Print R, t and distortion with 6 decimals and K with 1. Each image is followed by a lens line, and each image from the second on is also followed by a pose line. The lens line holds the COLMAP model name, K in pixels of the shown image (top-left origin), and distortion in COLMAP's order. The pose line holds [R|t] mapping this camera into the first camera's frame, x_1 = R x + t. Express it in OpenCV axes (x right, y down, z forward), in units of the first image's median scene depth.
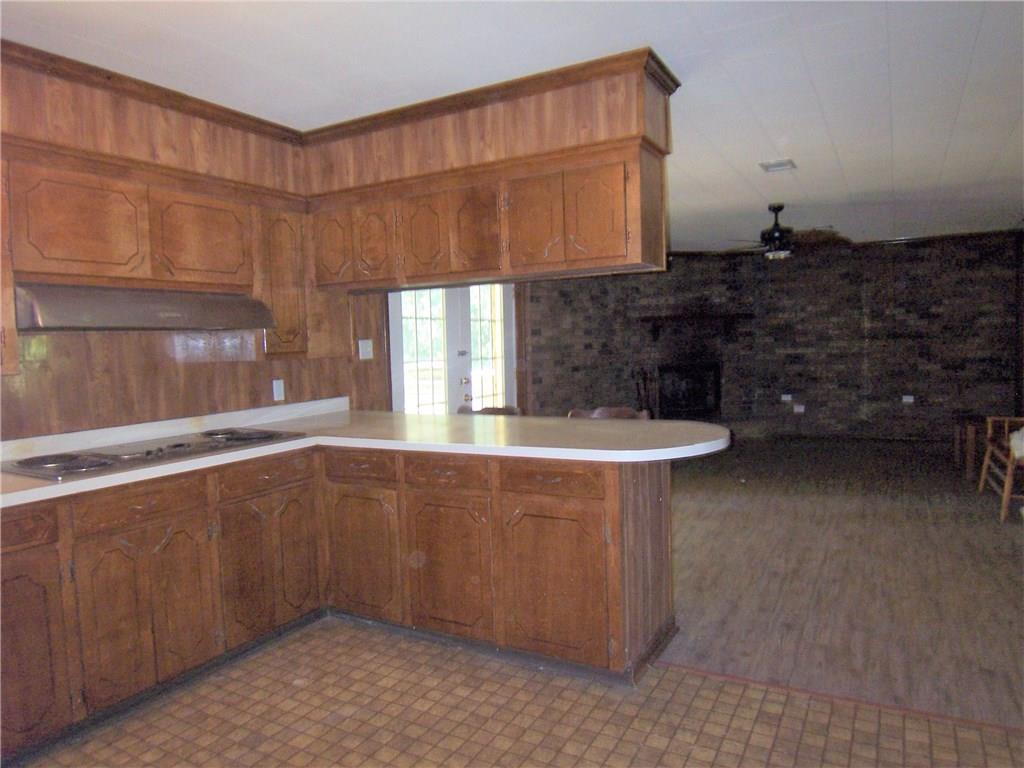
lens RADIAL K [[706.4, 0, 506.4], [0, 706.4, 378.8], [0, 0, 1]] dist [-0.008102, -0.003975]
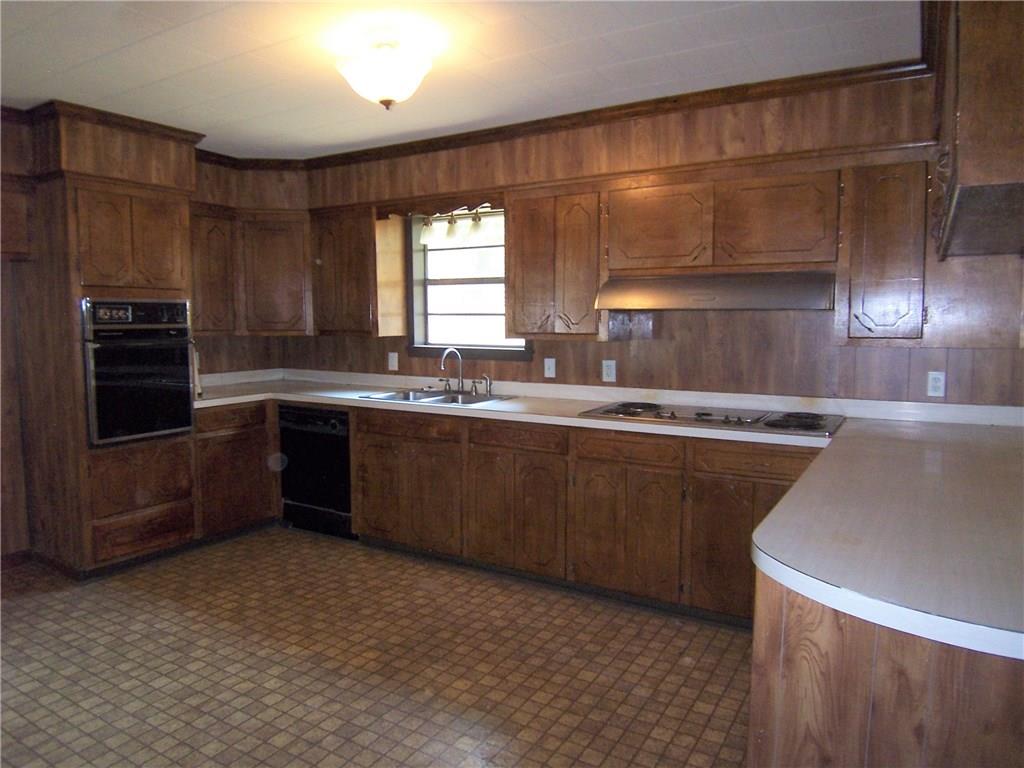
lens RADIAL K [[706.4, 0, 518.9], [0, 706.4, 387.7], [0, 0, 1]] dist [-0.008102, -0.003975]
pose [[-0.011622, 0.123955, -0.992220, 0.685476], [-0.059553, 0.990440, 0.124430, -0.073946], [0.998158, 0.060535, -0.004129, 0.750603]]
